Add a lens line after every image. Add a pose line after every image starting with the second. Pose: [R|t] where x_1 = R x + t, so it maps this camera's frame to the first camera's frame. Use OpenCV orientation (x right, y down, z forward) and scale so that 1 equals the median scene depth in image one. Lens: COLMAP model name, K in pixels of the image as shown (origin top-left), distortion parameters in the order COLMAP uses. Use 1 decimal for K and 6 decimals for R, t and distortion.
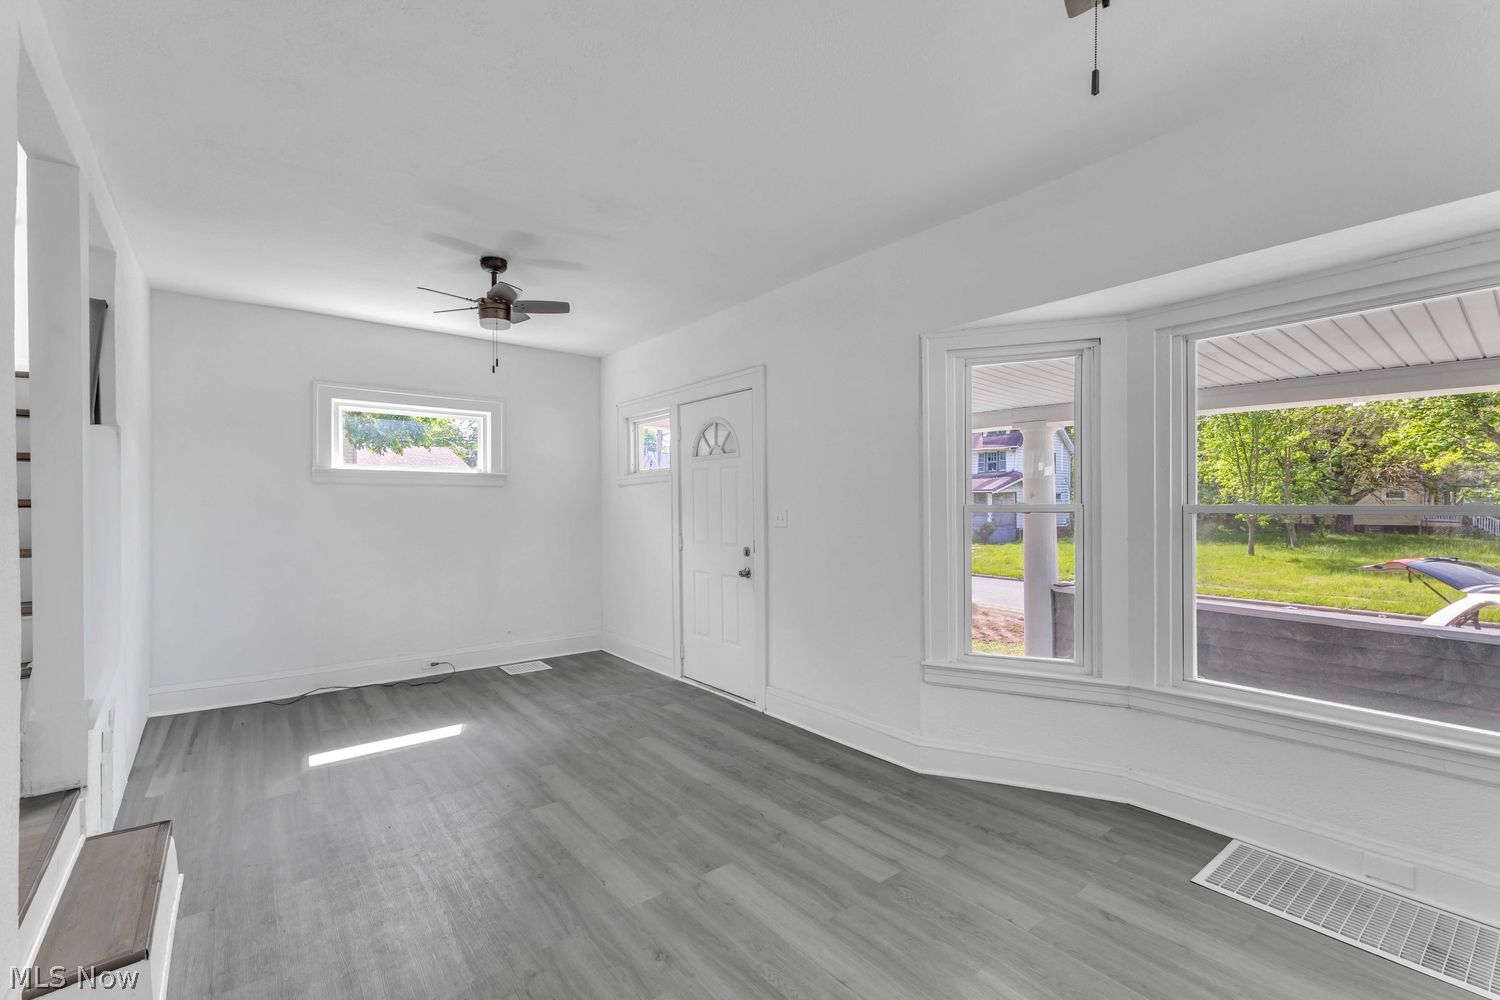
lens RADIAL K [[649.5, 0, 754.4], [0, 649.5, 508.5], [0, 0, 1]] dist [0.009824, 0.000207]
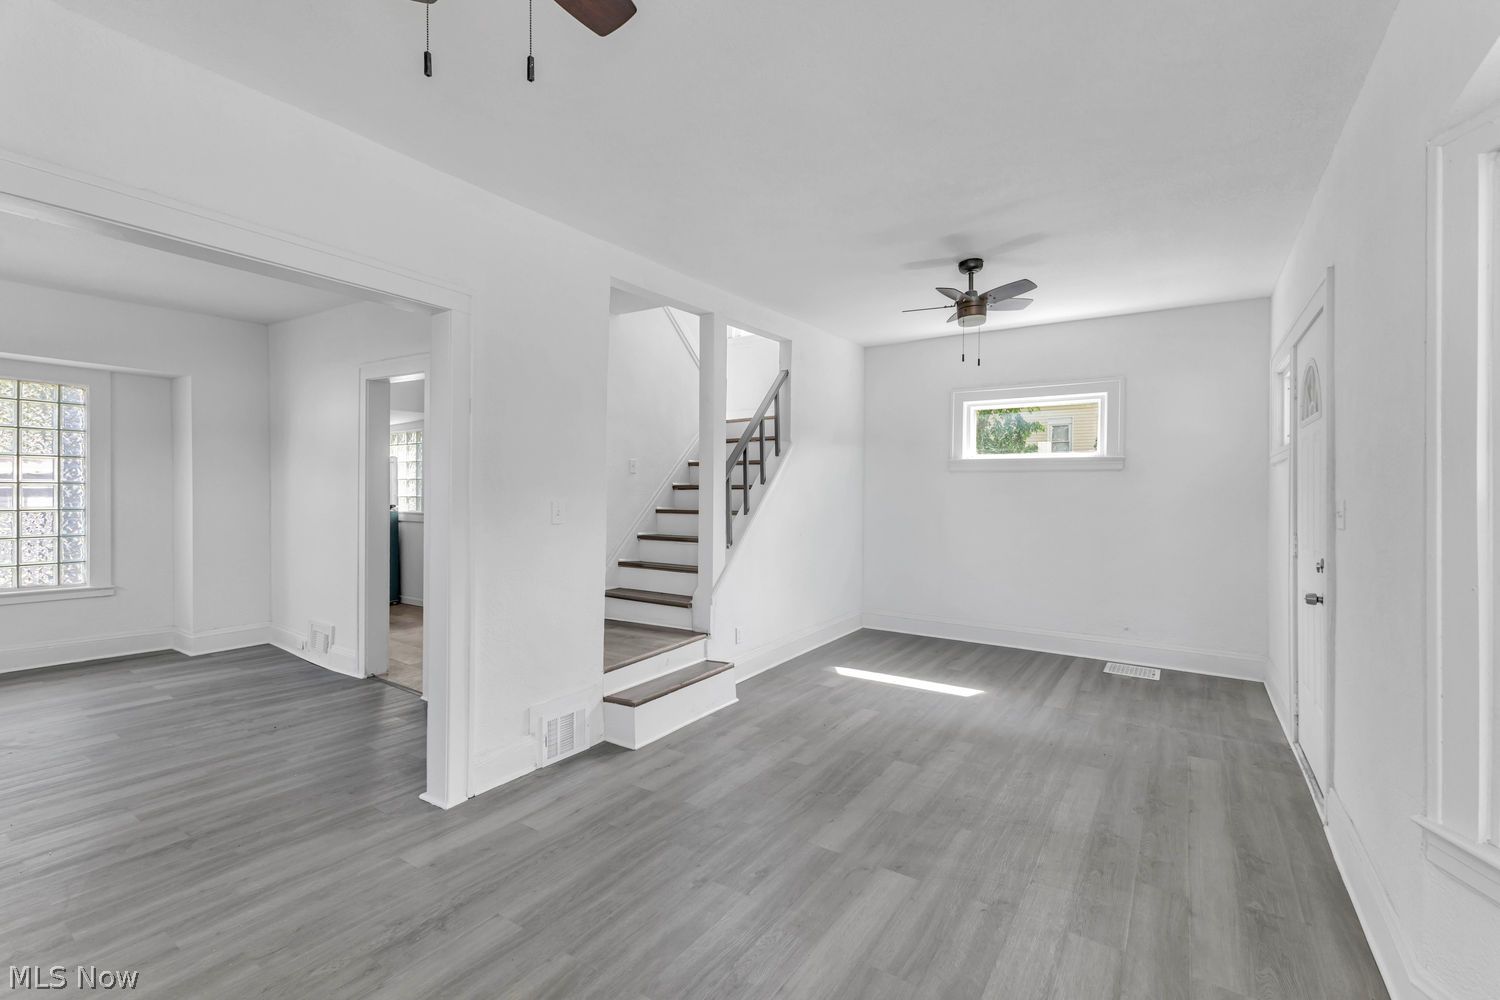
lens RADIAL K [[649.5, 0, 754.8], [0, 649.5, 493.0], [0, 0, 1]] dist [0.009824, 0.000207]
pose [[0.297843, 0.010417, -0.954558, 0.435155], [-0.010354, 0.999917, 0.007681, -0.003775], [0.954559, 0.007596, 0.297926, 0.285012]]
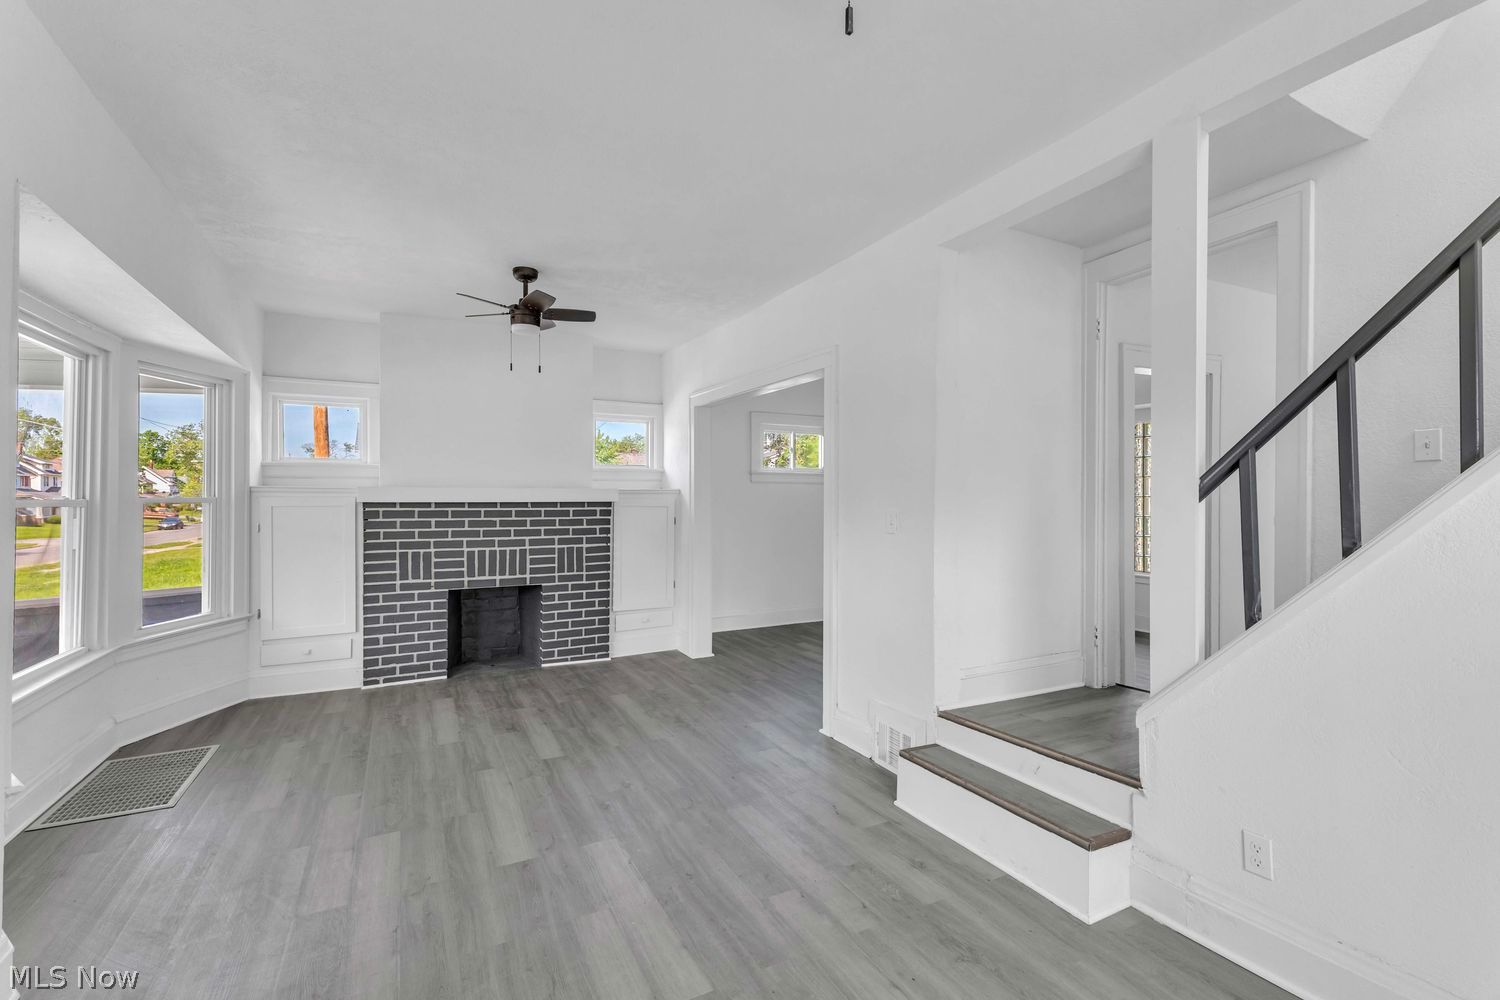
lens RADIAL K [[649.5, 0, 742.9], [0, 649.5, 496.8], [0, 0, 1]] dist [0.009824, 0.000207]
pose [[-0.980684, 0.001726, 0.195590, -0.328178], [0.001399, 0.999997, -0.001814, -0.001052], [-0.195593, -0.001506, -0.980684, 1.064823]]
